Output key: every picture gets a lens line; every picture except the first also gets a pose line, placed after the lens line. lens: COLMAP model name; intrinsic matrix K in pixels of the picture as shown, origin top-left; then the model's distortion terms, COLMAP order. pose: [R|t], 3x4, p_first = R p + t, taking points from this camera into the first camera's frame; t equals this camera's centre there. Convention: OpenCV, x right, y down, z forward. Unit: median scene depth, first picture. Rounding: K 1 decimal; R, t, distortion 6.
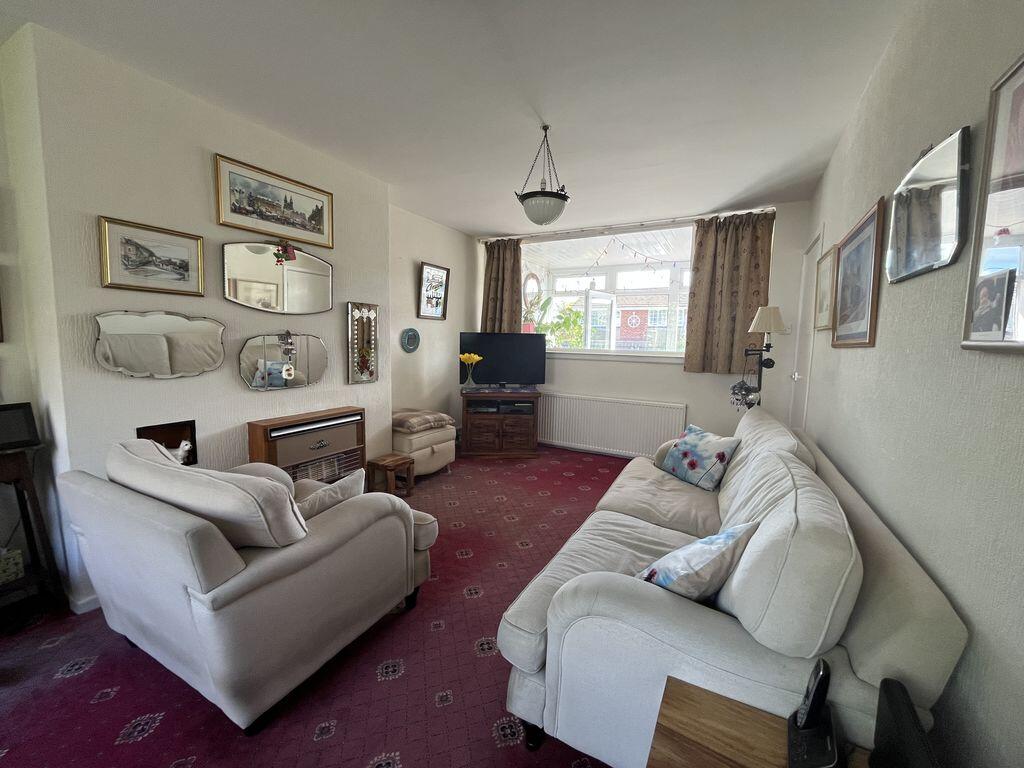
lens RADIAL K [[417.1, 0, 512.0], [0, 417.1, 384.0], [0, 0, 1]] dist [-0.003168, -0.000620]
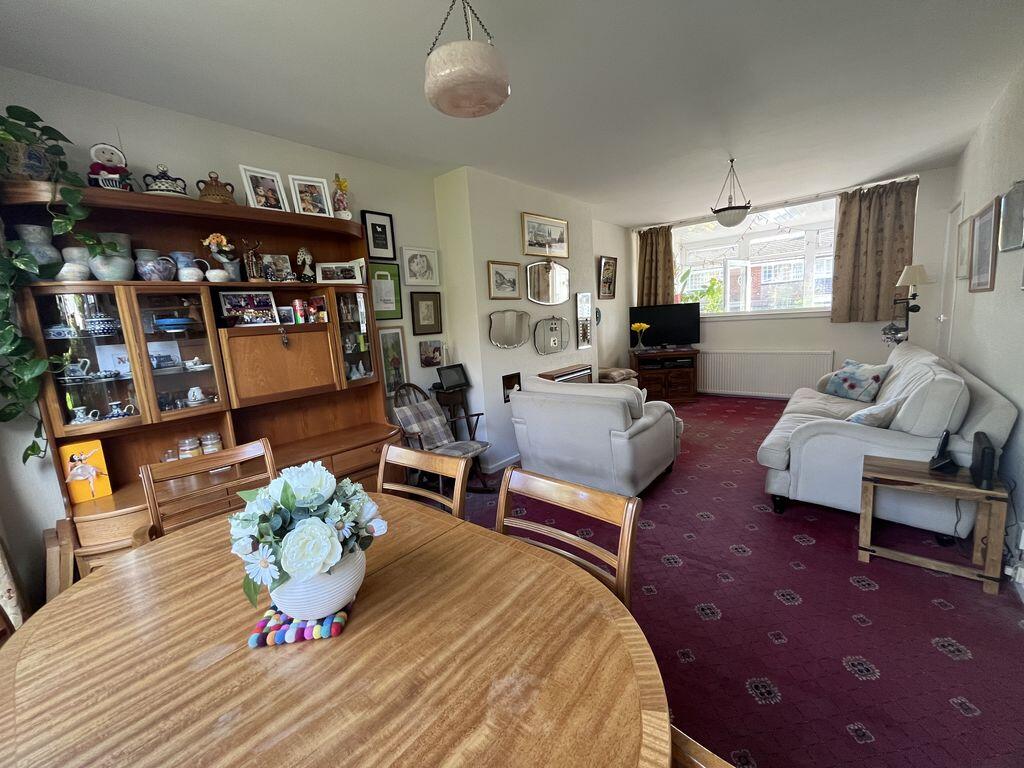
lens RADIAL K [[417.1, 0, 512.0], [0, 417.1, 384.0], [0, 0, 1]] dist [-0.003168, -0.000620]
pose [[0.974932, -0.053326, -0.216018, -0.323536], [0.065449, 0.996634, 0.049357, 0.036583], [0.212659, -0.062258, 0.975141, -0.517447]]
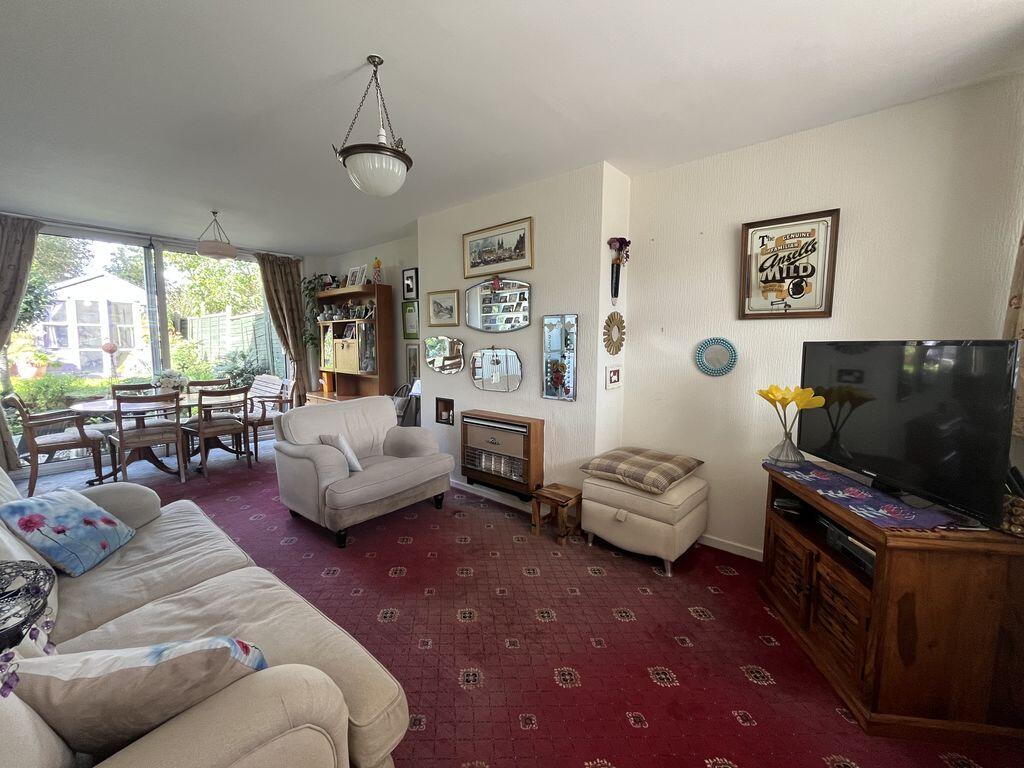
lens RADIAL K [[417.1, 0, 512.0], [0, 417.1, 384.0], [0, 0, 1]] dist [-0.003168, -0.000620]
pose [[-0.207769, 0.078141, -0.975052, 0.631042], [-0.112324, 0.988305, 0.103138, -0.133914], [0.971707, 0.130950, -0.196562, 1.179668]]
